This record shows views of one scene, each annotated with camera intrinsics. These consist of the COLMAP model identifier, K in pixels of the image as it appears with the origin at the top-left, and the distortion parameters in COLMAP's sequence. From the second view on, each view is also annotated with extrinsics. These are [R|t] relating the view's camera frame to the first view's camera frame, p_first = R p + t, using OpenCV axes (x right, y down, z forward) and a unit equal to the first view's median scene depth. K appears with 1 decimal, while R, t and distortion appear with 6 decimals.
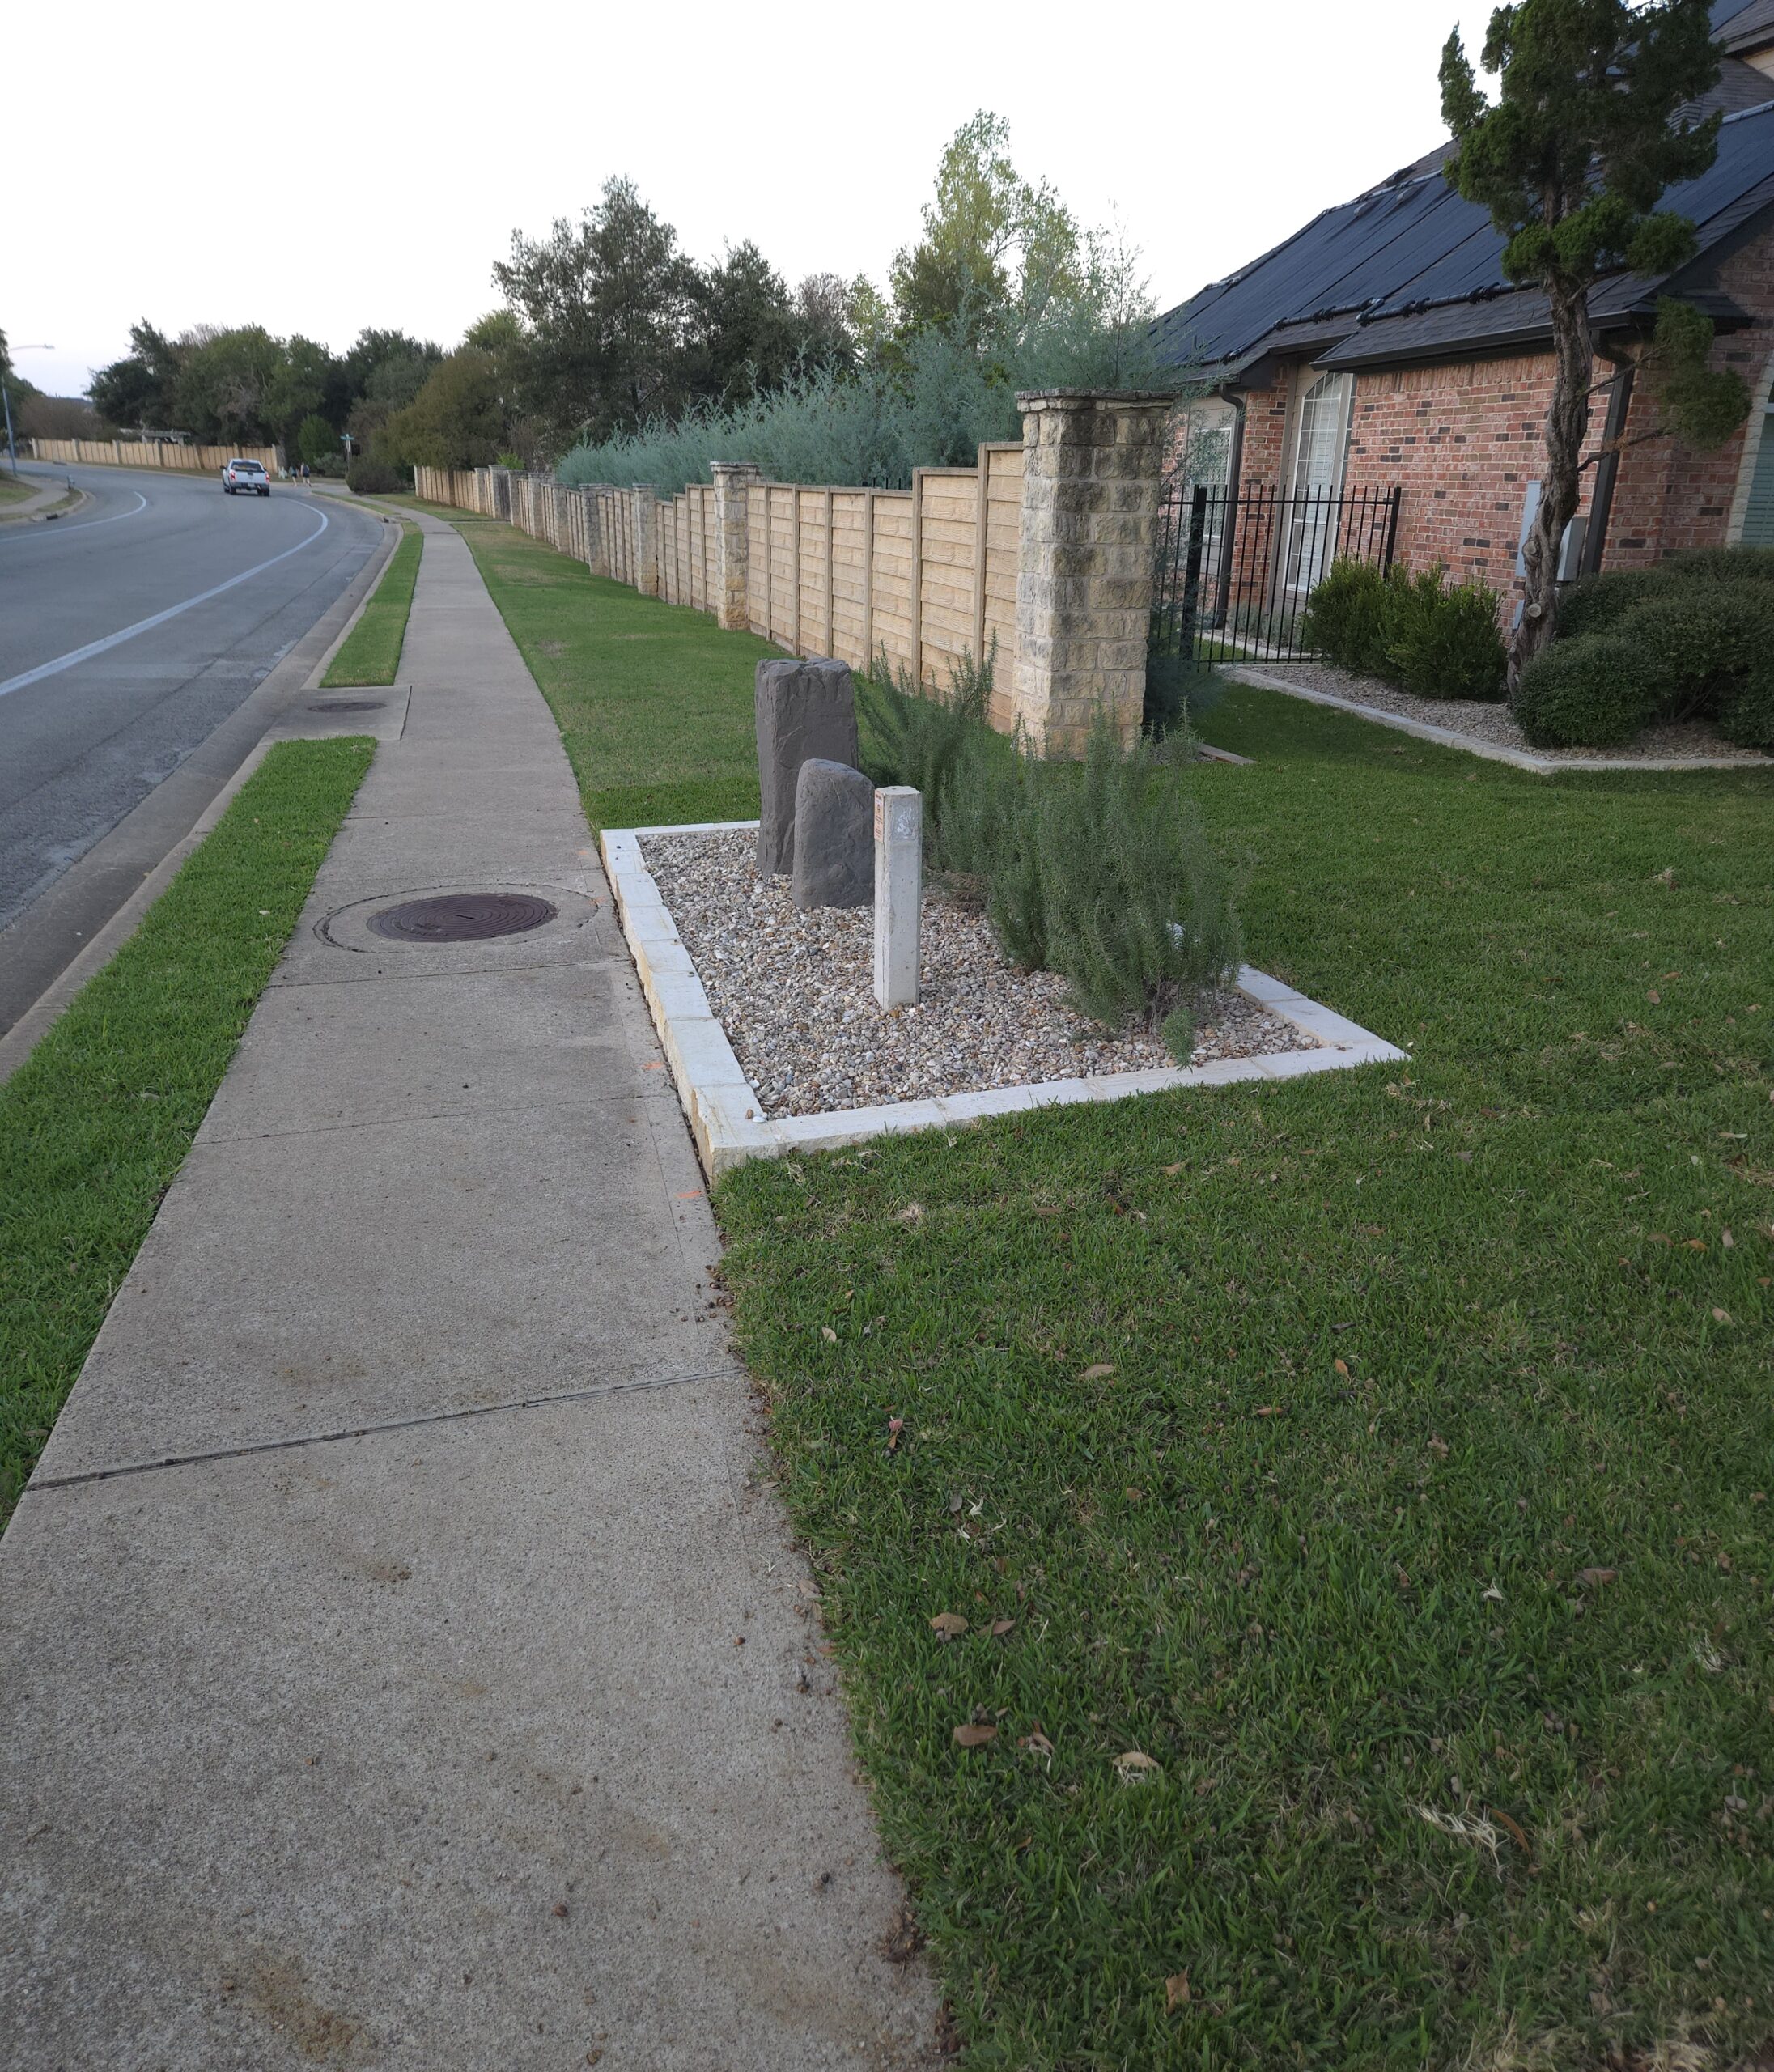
lens RADIAL K [[1568.8, 0, 899.8], [0, 1568.8, 1027.3], [0, 0, 1]] dist [0.055569, -0.034899]
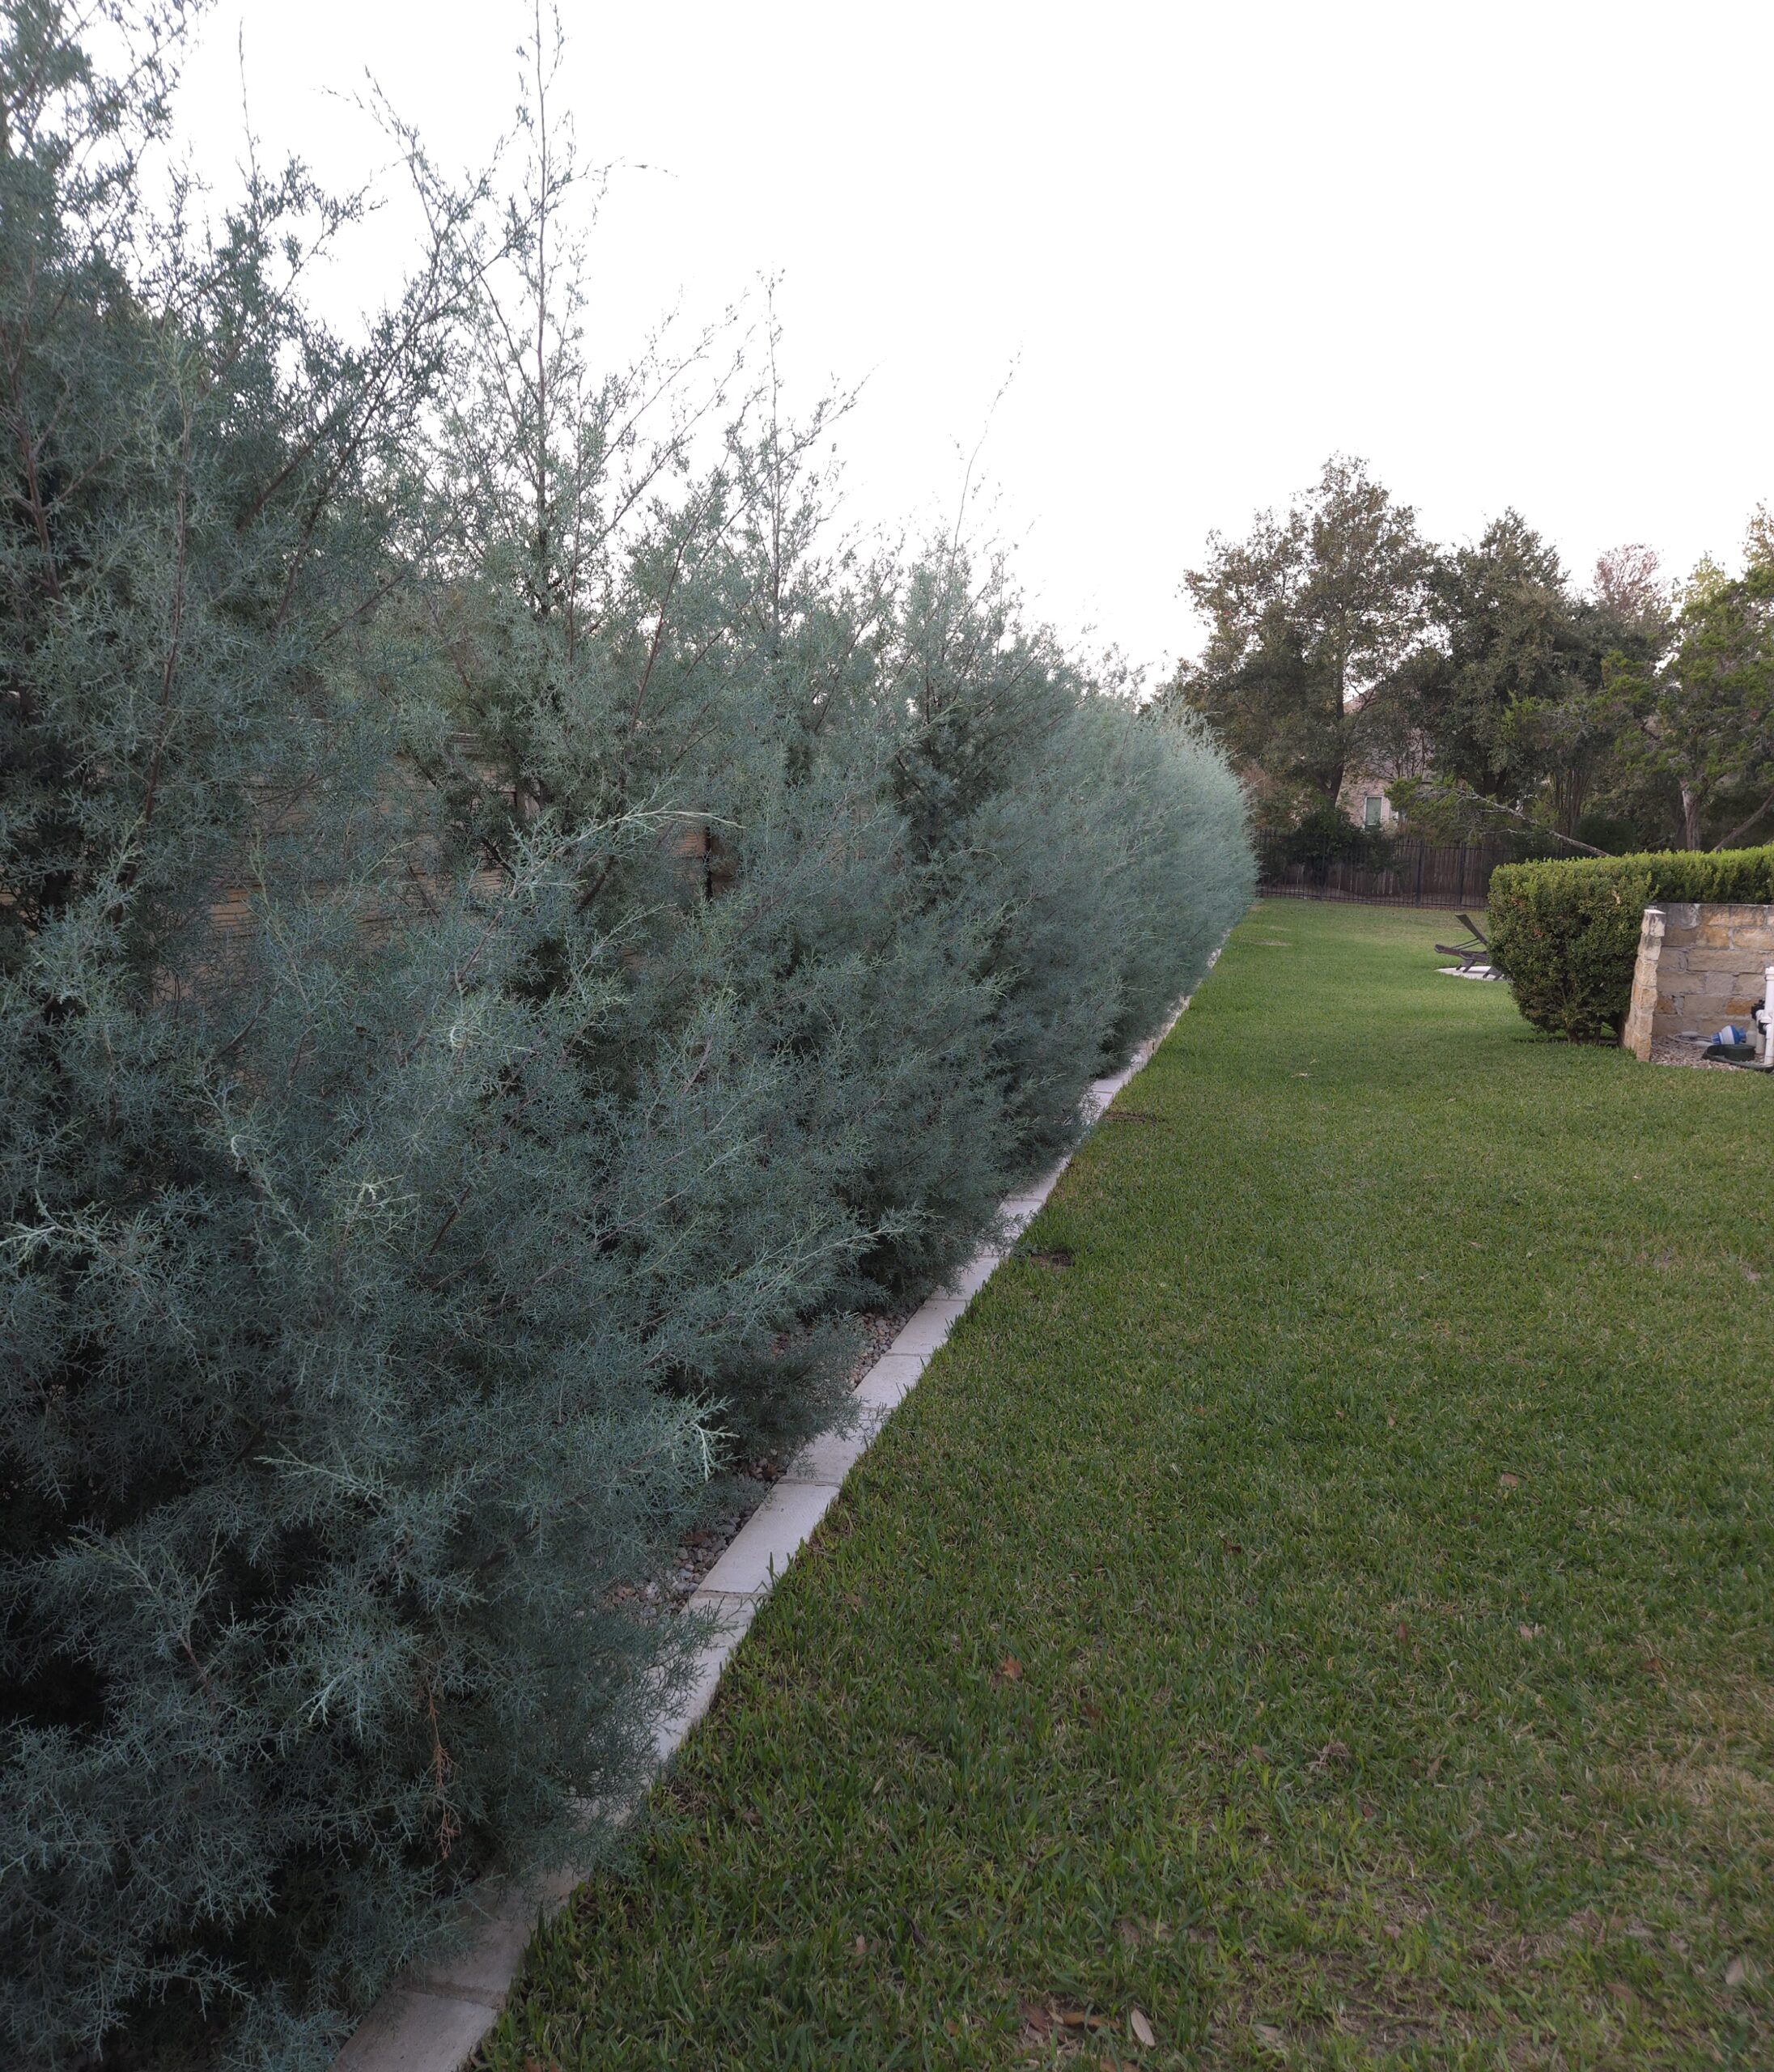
lens RADIAL K [[1568.8, 0, 886.7], [0, 1568.8, 1072.9], [0, 0, 1]] dist [0.055569, -0.034899]
pose [[0.867646, 0.073201, -0.491765, 0.126130], [-0.159786, 0.977684, -0.136388, -0.333170], [0.470807, 0.196913, 0.859980, 1.020805]]
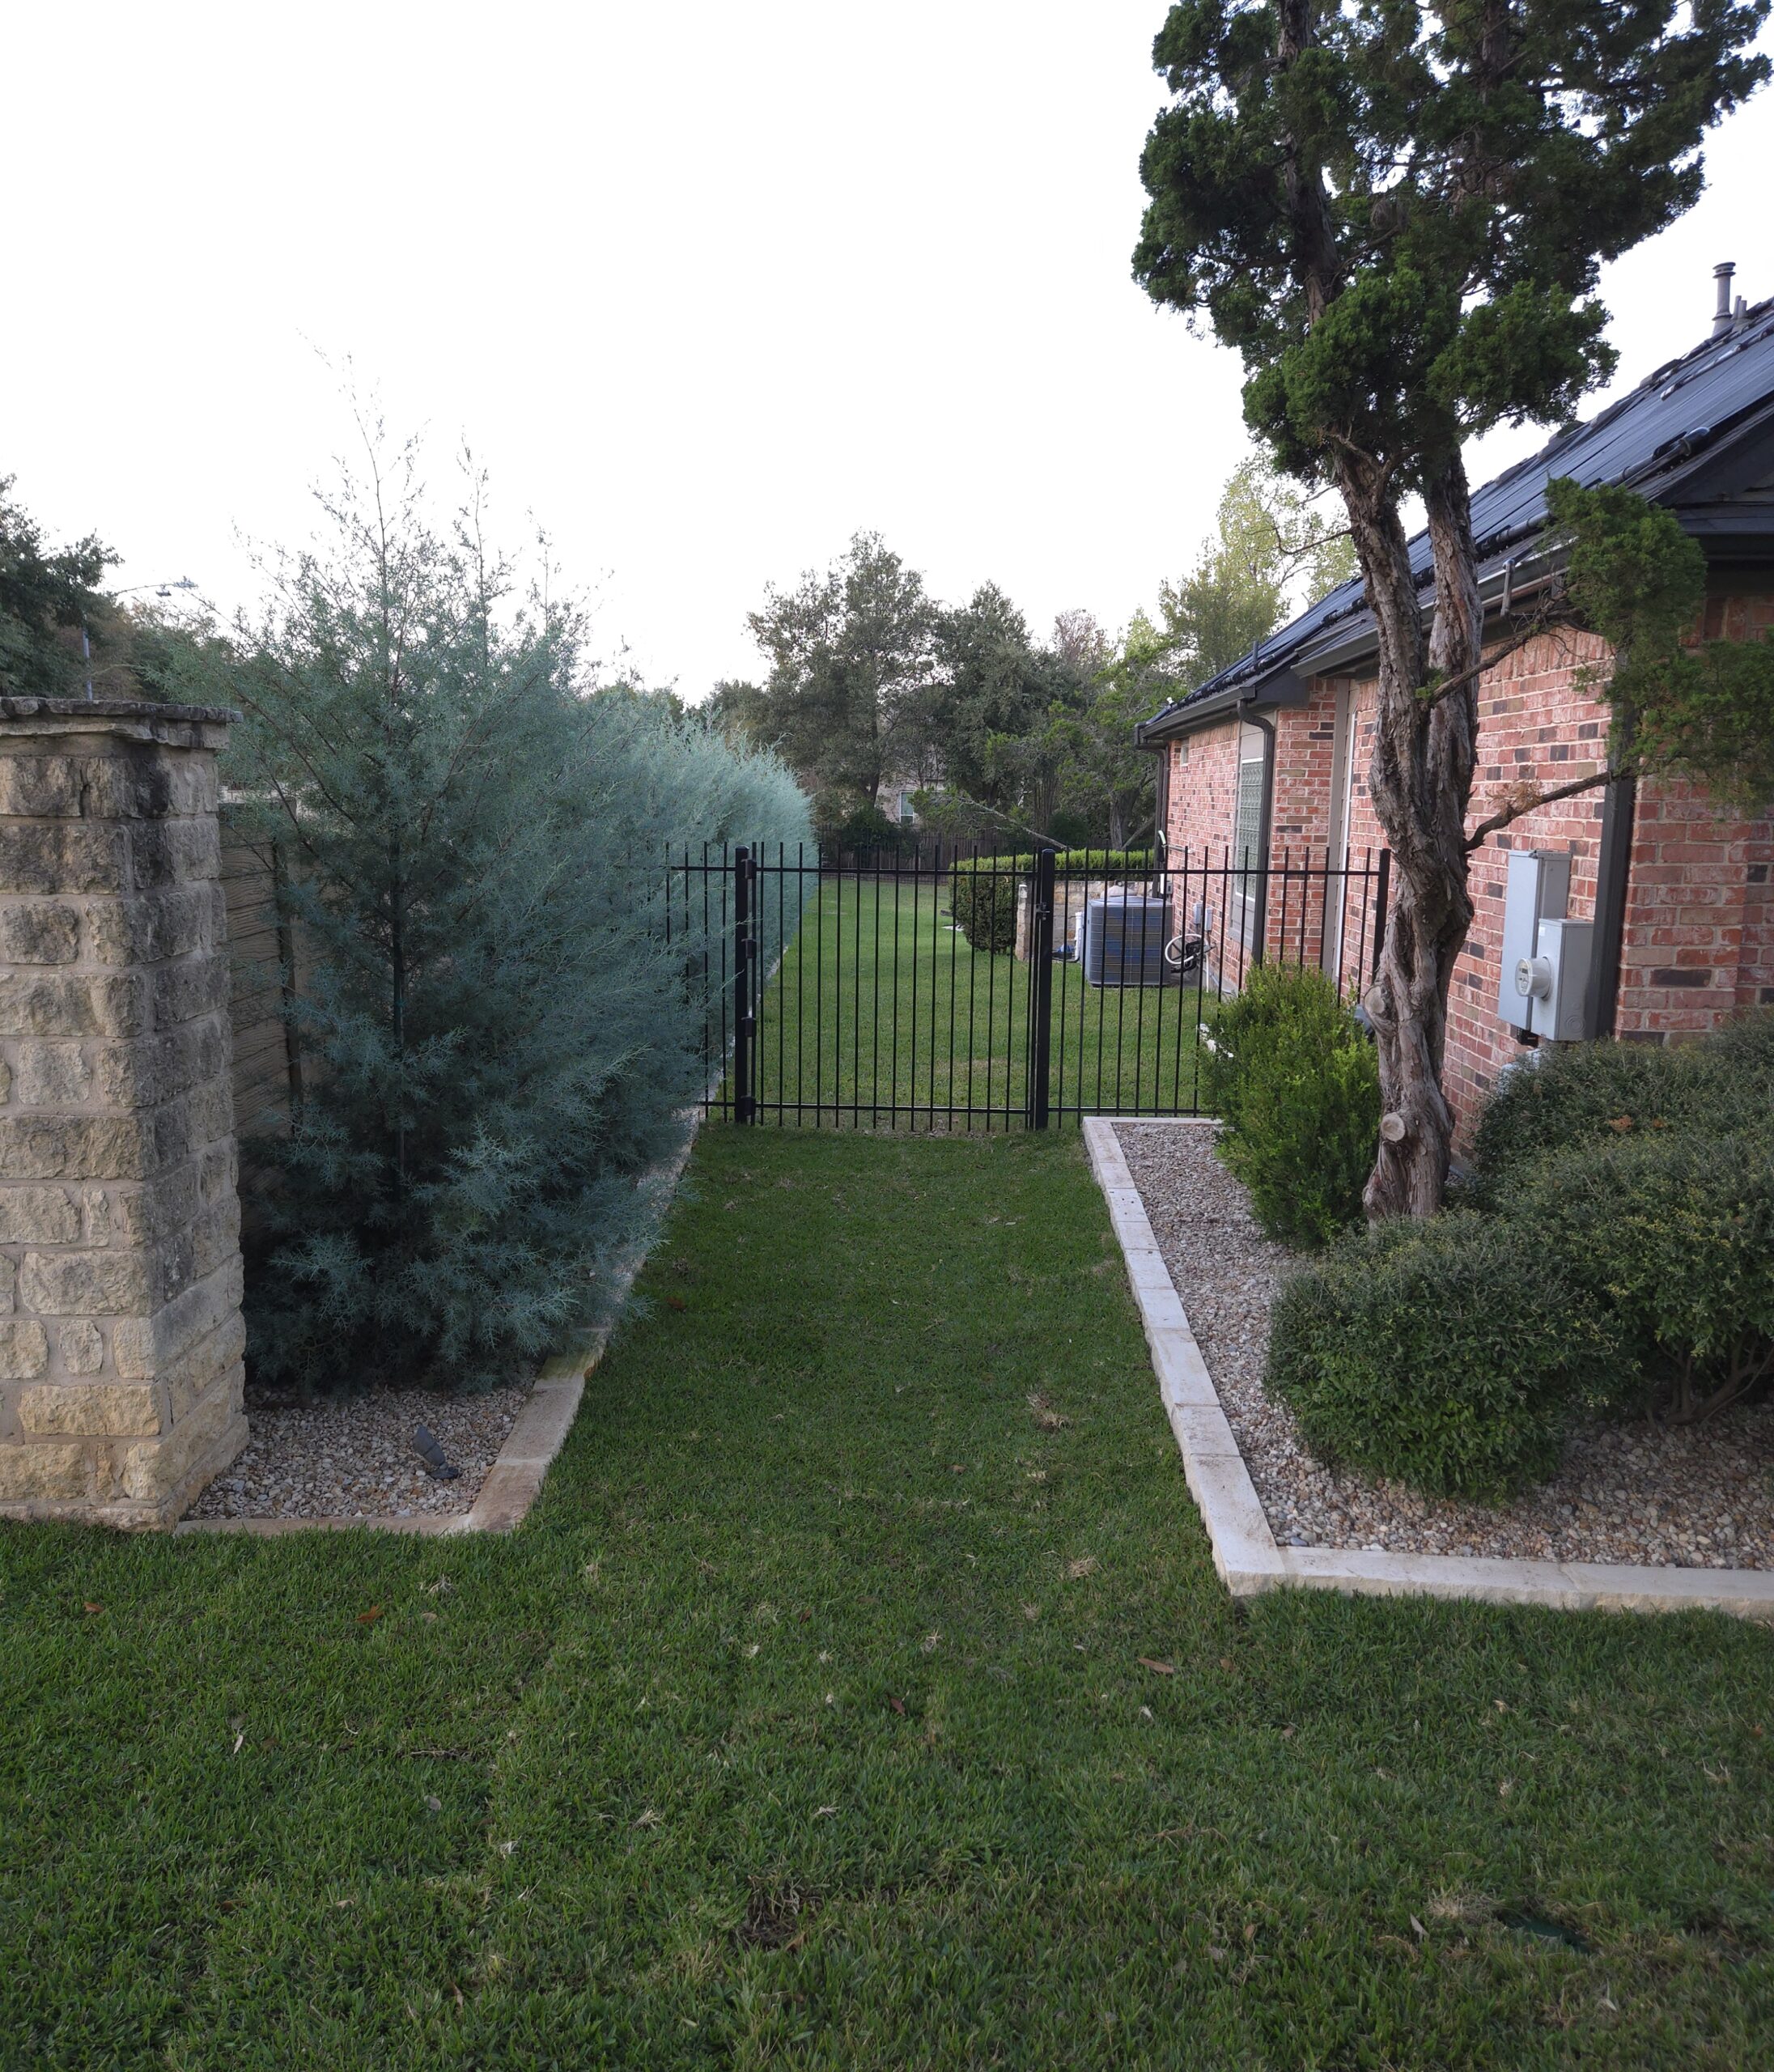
lens RADIAL K [[1568.8, 0, 875.2], [0, 1568.8, 1039.9], [0, 0, 1]] dist [0.055569, -0.034899]
pose [[0.968678, 0.026676, -0.246883, 0.299262], [-0.071735, 0.981886, -0.175367, -0.159275], [0.237733, 0.187585, 0.953045, 0.417336]]
